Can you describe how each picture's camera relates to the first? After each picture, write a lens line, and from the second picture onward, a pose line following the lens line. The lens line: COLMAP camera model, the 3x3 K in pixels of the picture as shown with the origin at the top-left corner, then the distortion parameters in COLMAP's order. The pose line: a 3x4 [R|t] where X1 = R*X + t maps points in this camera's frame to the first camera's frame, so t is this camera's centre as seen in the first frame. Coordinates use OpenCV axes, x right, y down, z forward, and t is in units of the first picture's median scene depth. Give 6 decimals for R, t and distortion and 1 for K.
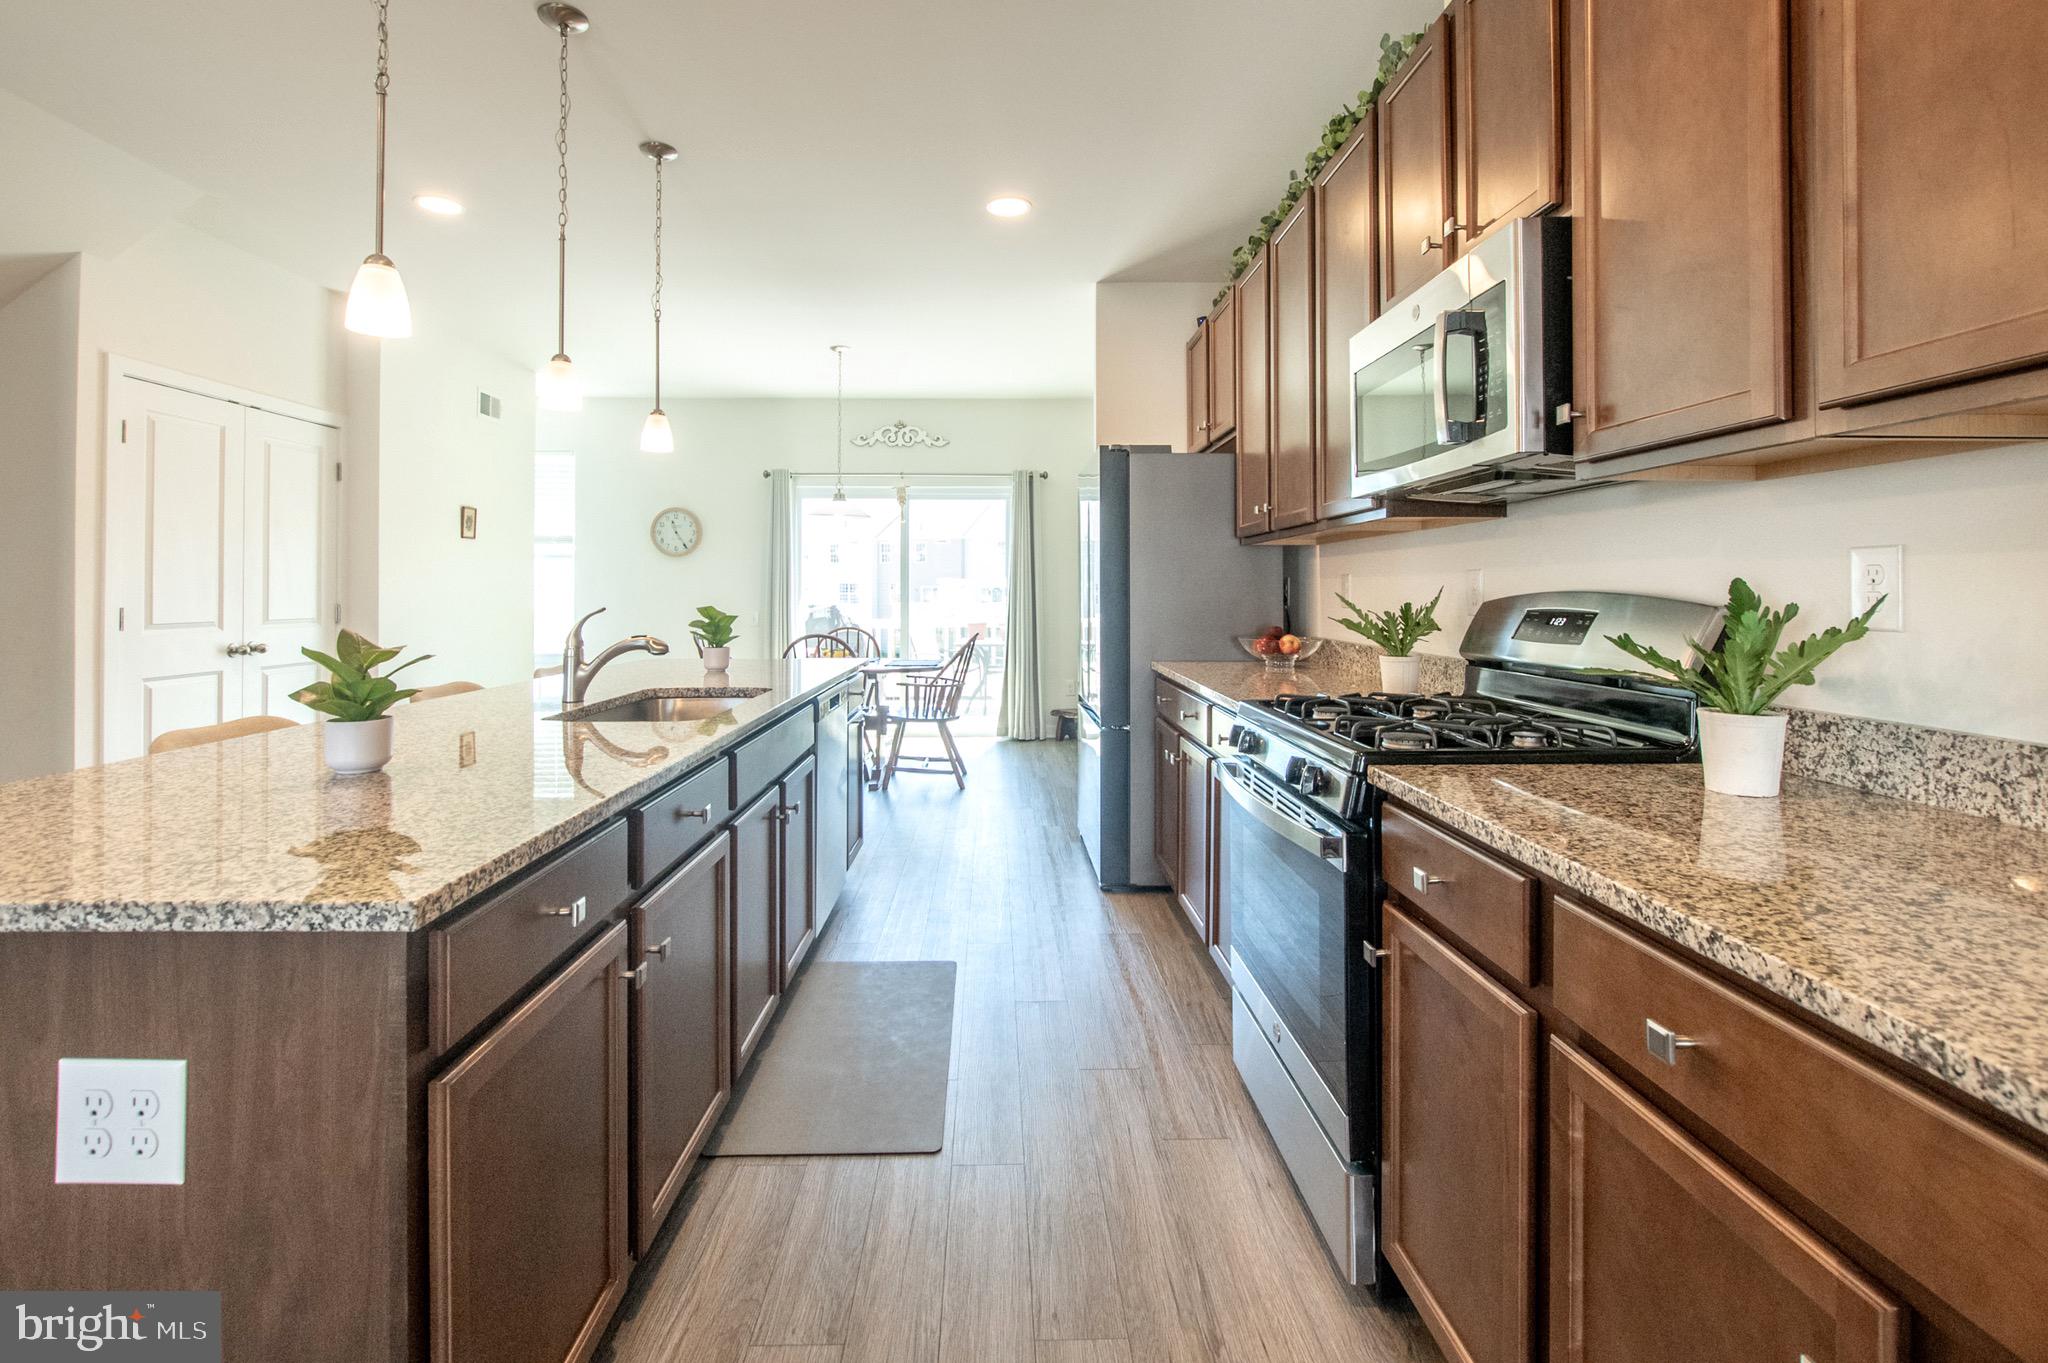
lens RADIAL K [[933.5, 0, 1029.4], [0, 933.5, 583.9], [0, 0, 1]] dist [-0.006839, -0.000291]
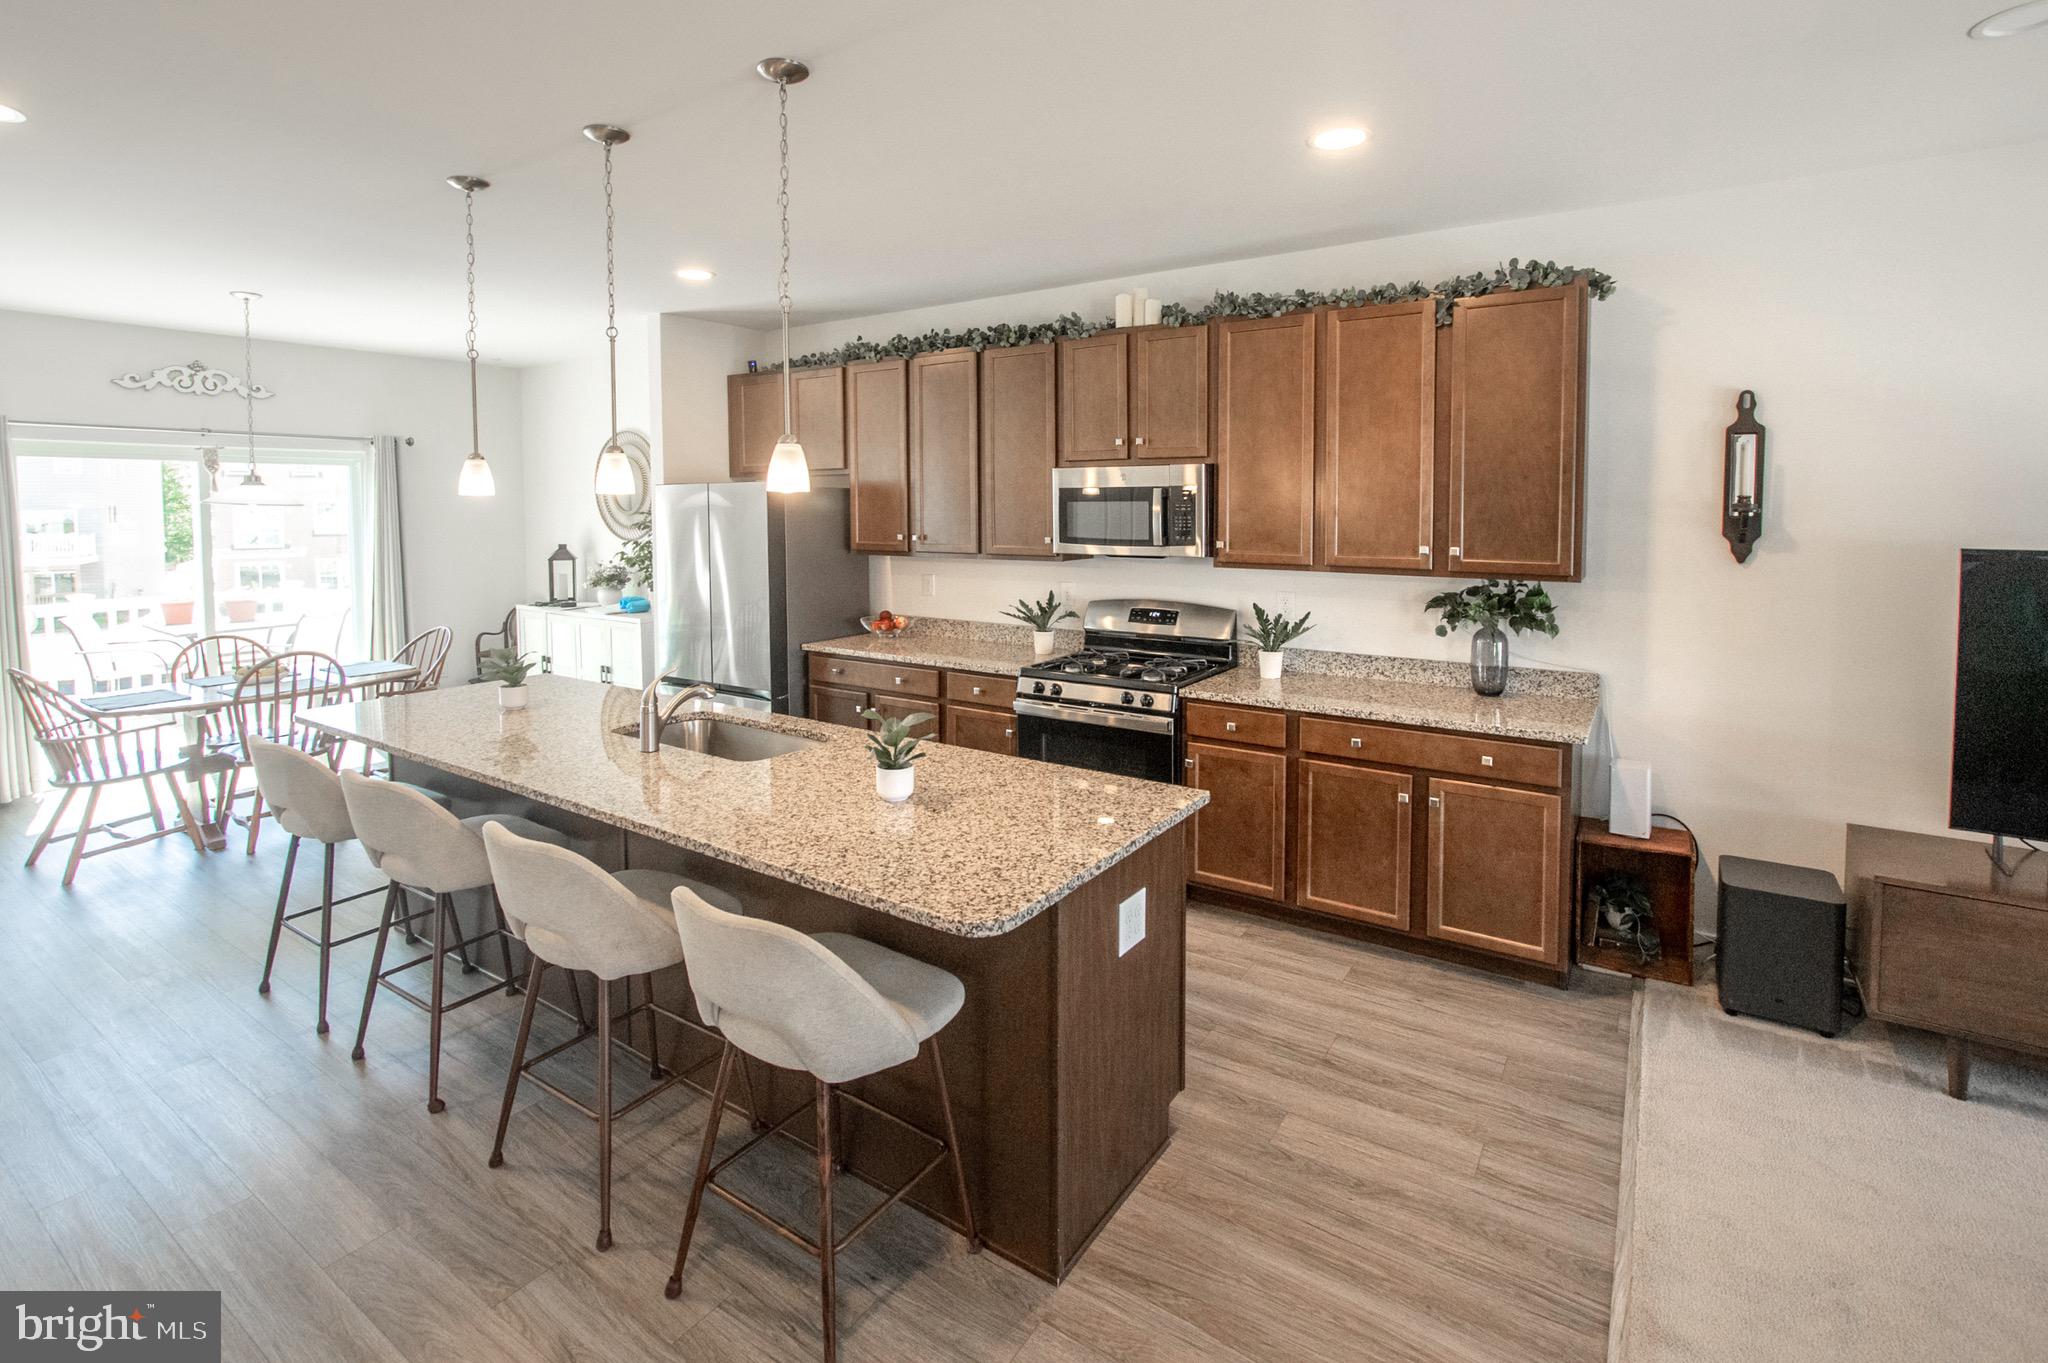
lens RADIAL K [[920.8, 0, 1035.3], [0, 920.8, 547.4], [0, 0, 1]] dist [-0.004179, 0.000124]
pose [[0.582549, -0.039543, 0.811833, -1.781254], [-0.002000, 0.998743, 0.050082, -0.294221], [-0.812793, -0.030799, 0.581737, -0.087833]]
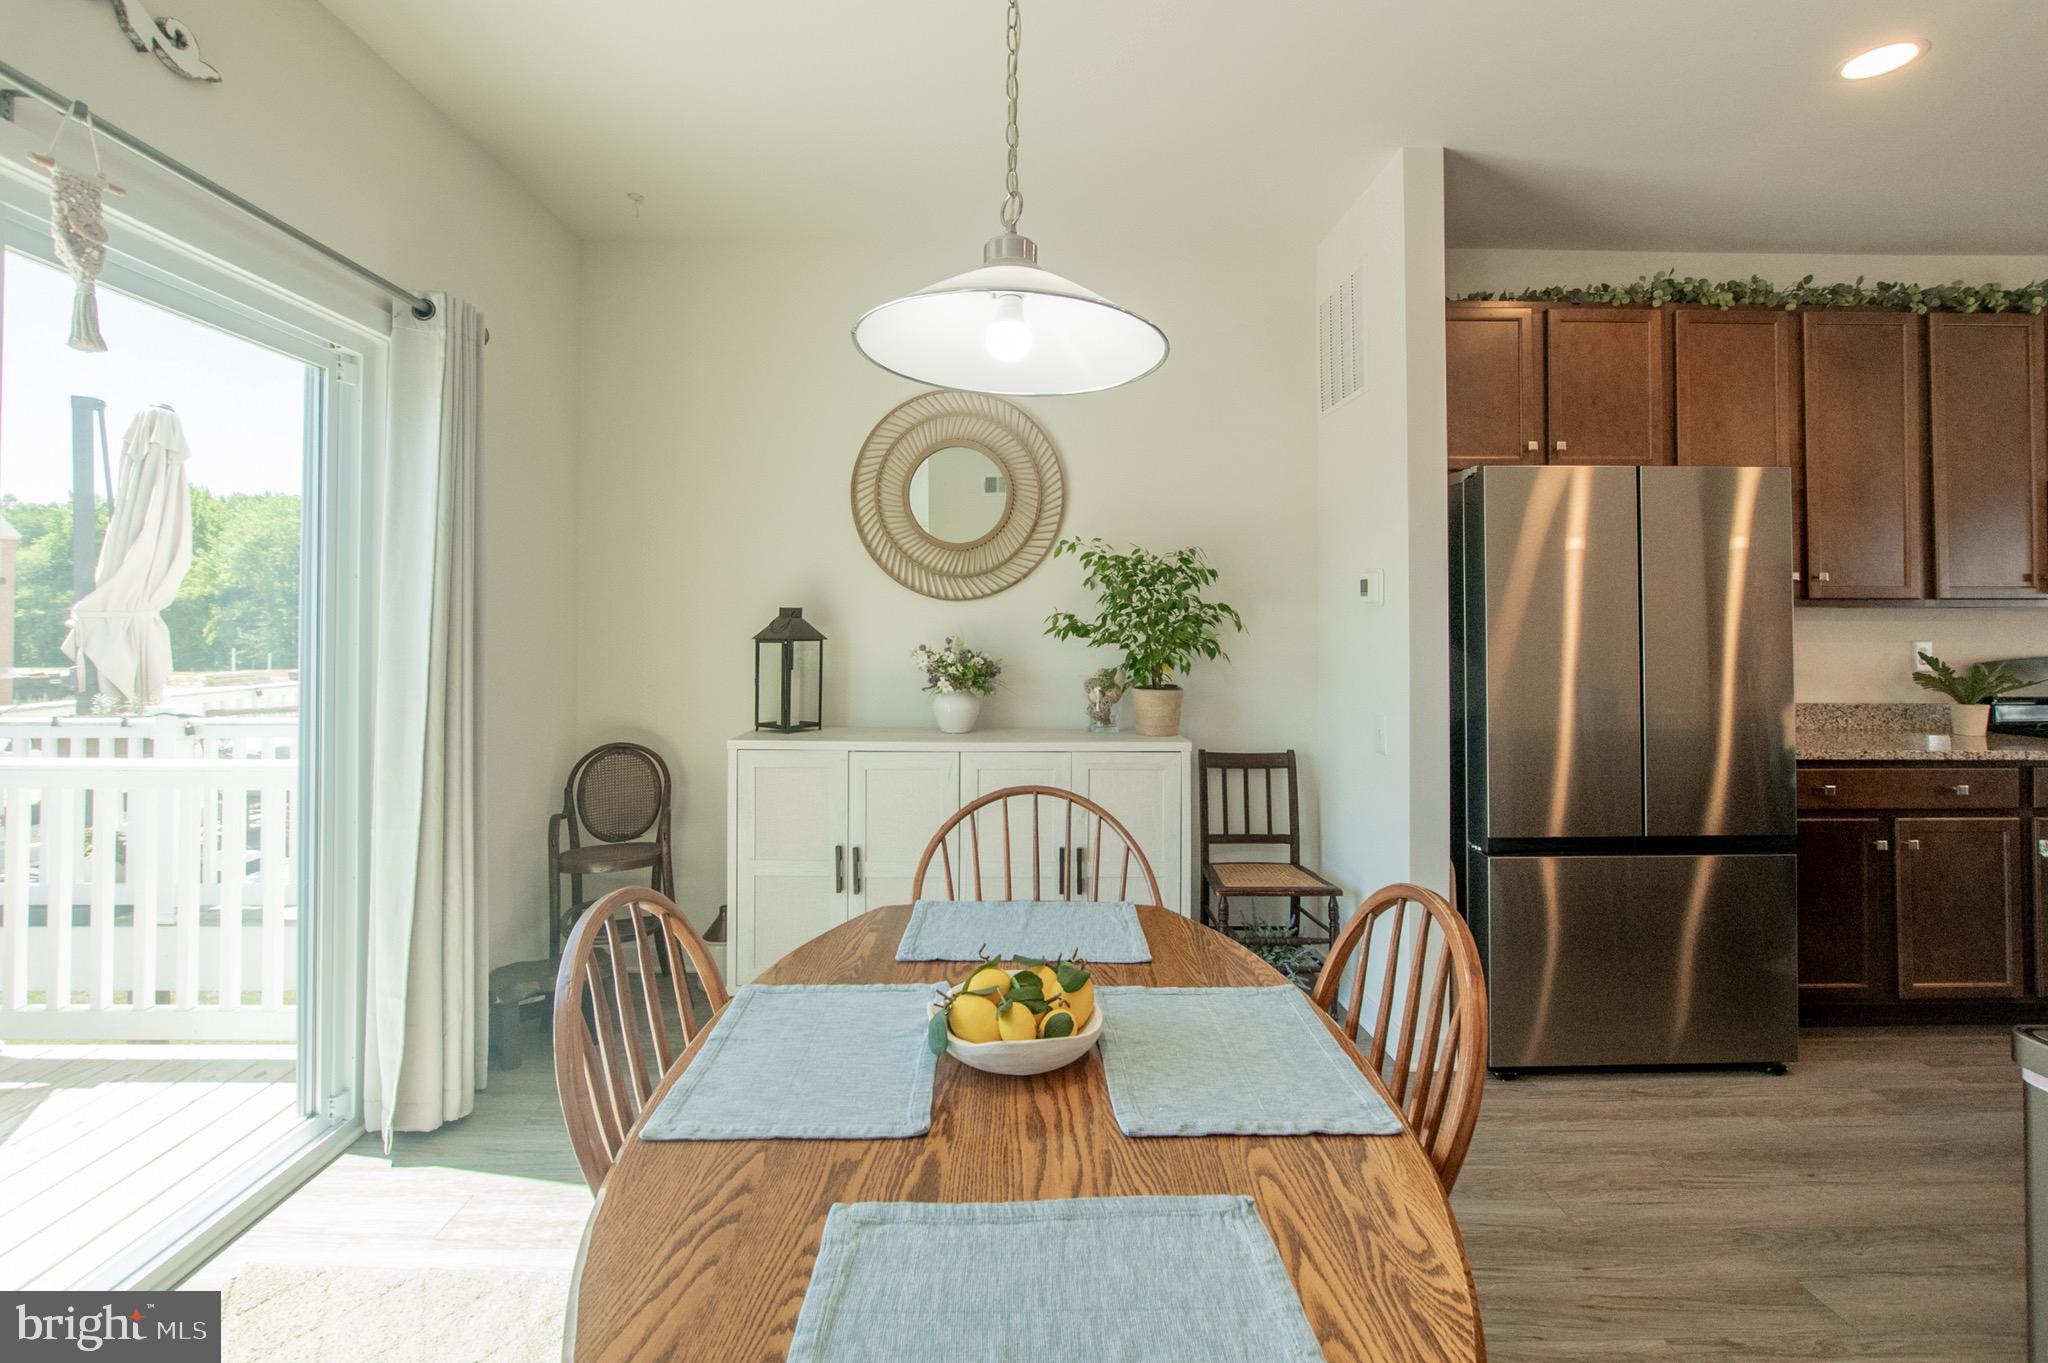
lens RADIAL K [[923.8, 0, 1024.9], [0, 923.8, 613.3], [0, 0, 1]] dist [-0.009892, 0.000391]
pose [[0.031445, 0.014513, 0.999400, -1.605192], [-0.008735, 0.999860, -0.014245, -0.042331], [-0.999467, -0.008282, 0.031567, 3.784381]]
